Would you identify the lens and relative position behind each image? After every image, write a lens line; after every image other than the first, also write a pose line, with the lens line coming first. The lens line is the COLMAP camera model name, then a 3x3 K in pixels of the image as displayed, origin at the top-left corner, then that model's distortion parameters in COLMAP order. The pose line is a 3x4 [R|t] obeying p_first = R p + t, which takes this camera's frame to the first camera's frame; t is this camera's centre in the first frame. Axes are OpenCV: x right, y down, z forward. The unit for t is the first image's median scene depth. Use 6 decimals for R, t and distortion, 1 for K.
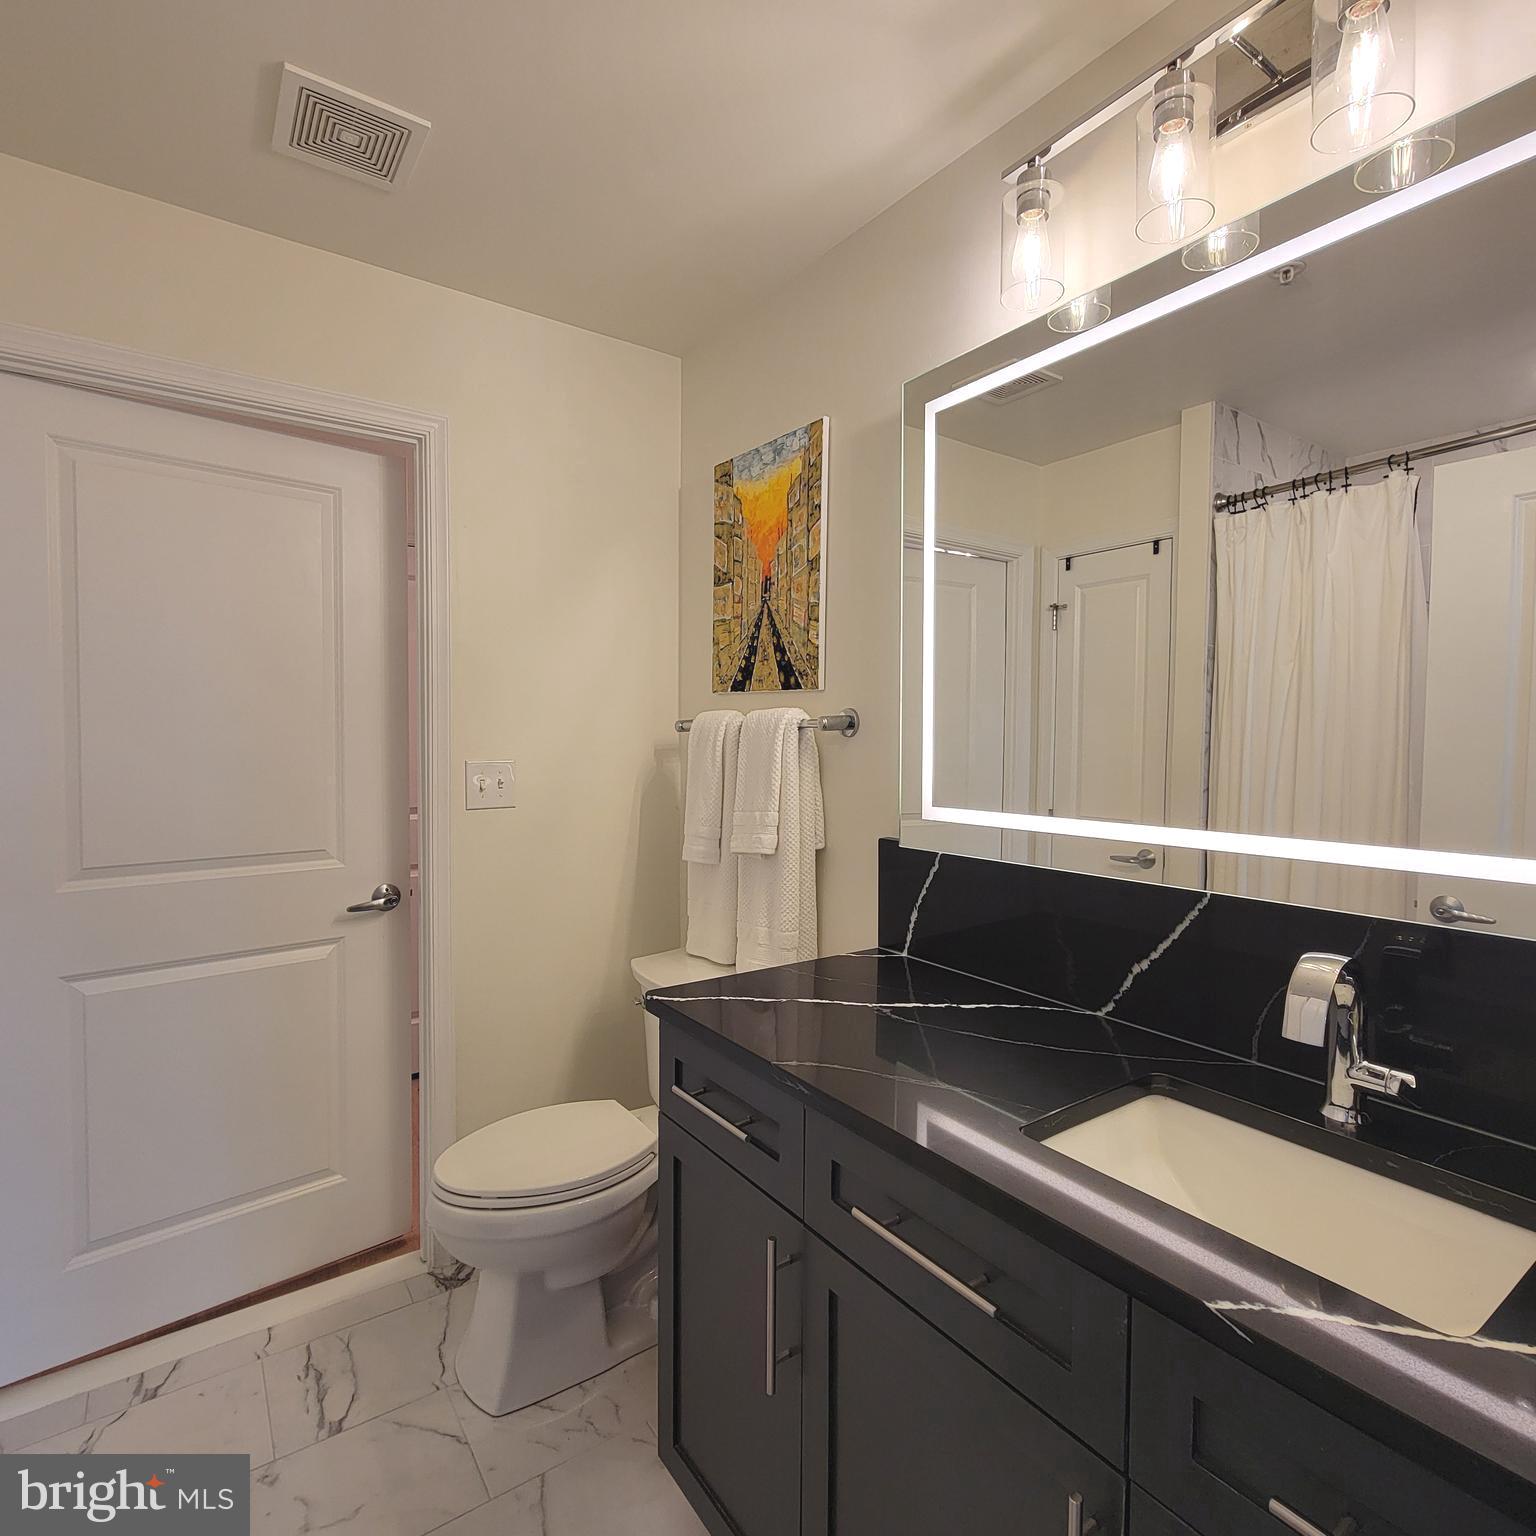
lens RADIAL K [[836.4, 0, 759.7], [0, 836.4, 763.7], [0, 0, 1]] dist [0.002294, -0.002676]
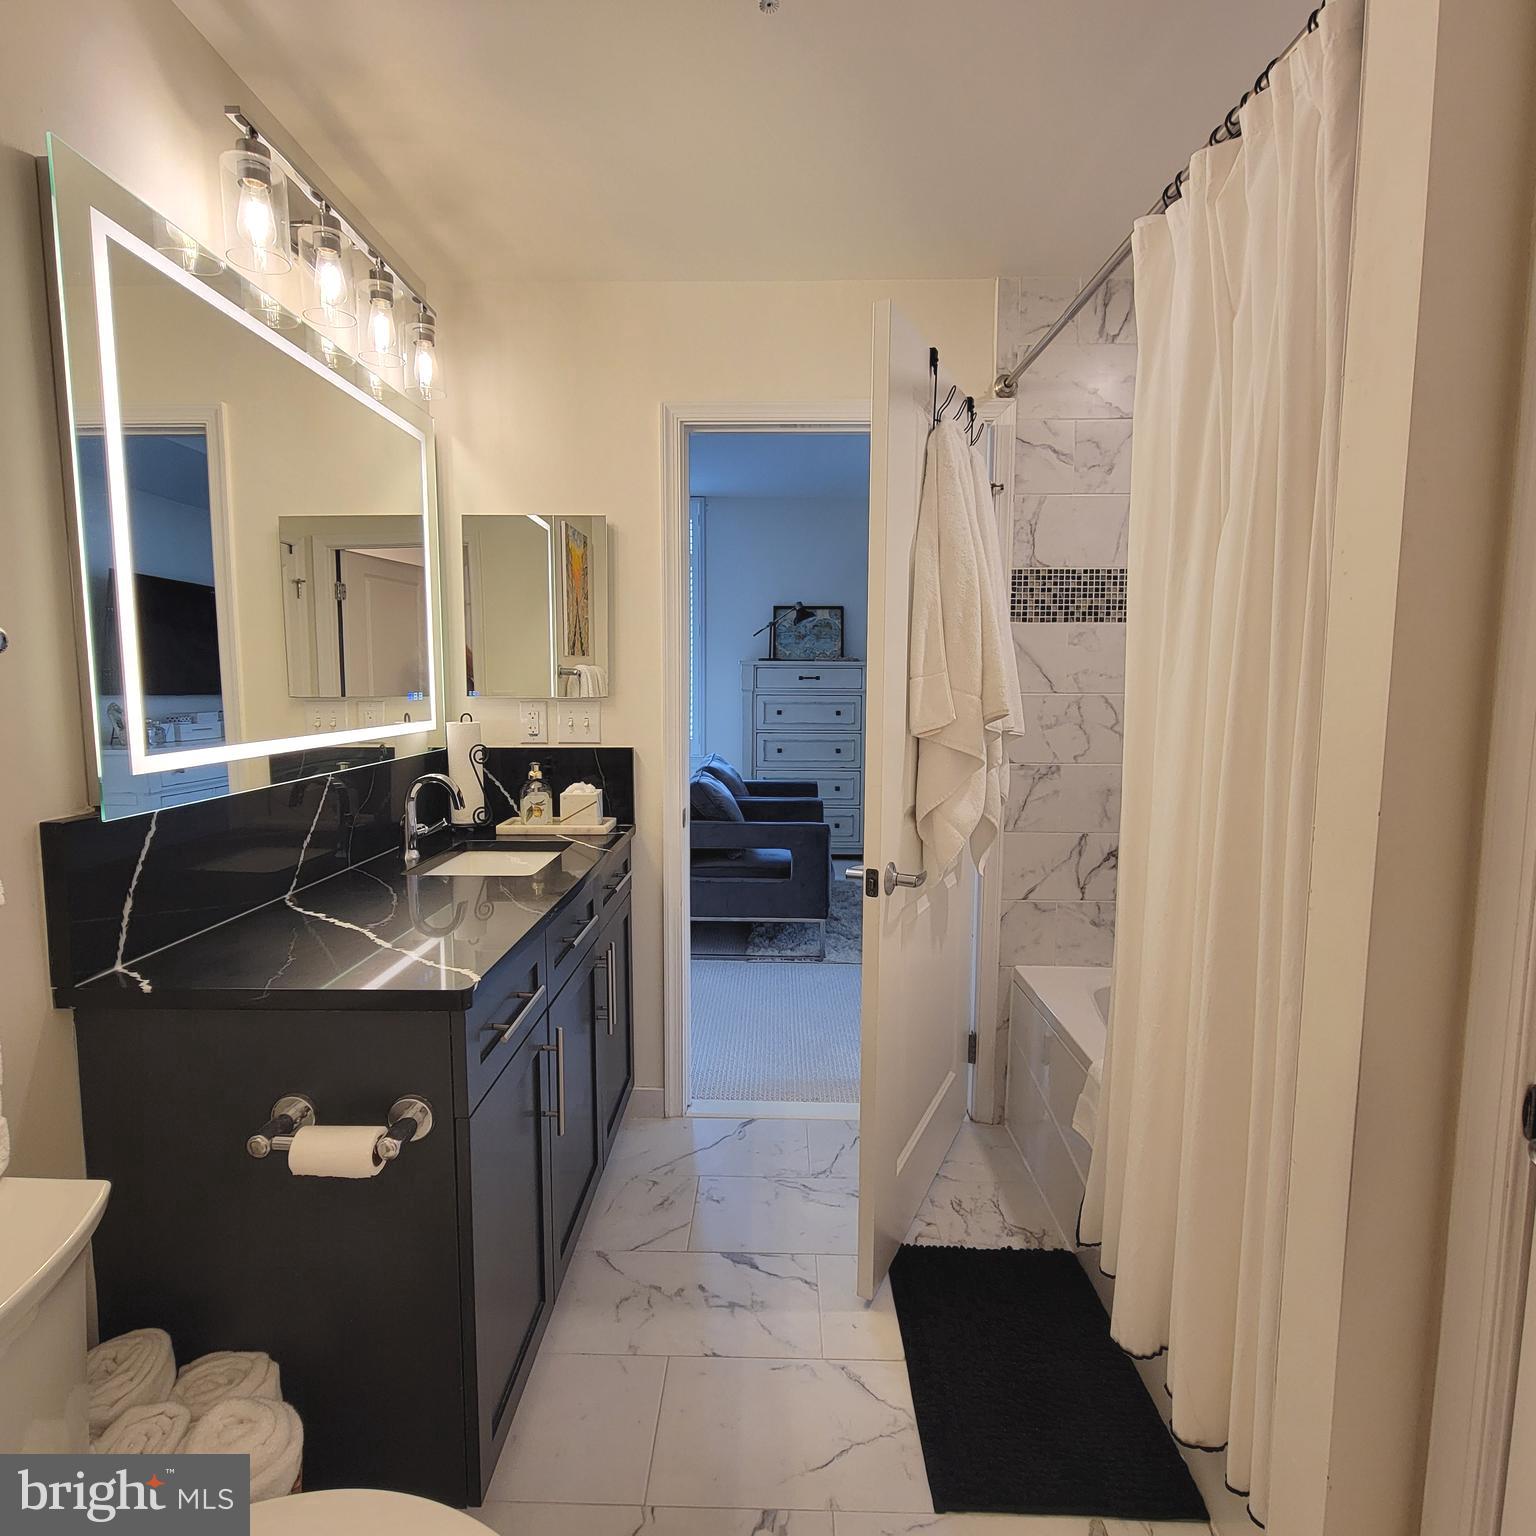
lens RADIAL K [[836.4, 0, 759.7], [0, 836.4, 763.7], [0, 0, 1]] dist [0.002294, -0.002676]
pose [[-0.805064, -0.066238, 0.589478, -0.840474], [0.010901, 0.991926, 0.126348, -0.041084], [-0.593087, 0.108144, -0.797842, 1.482671]]
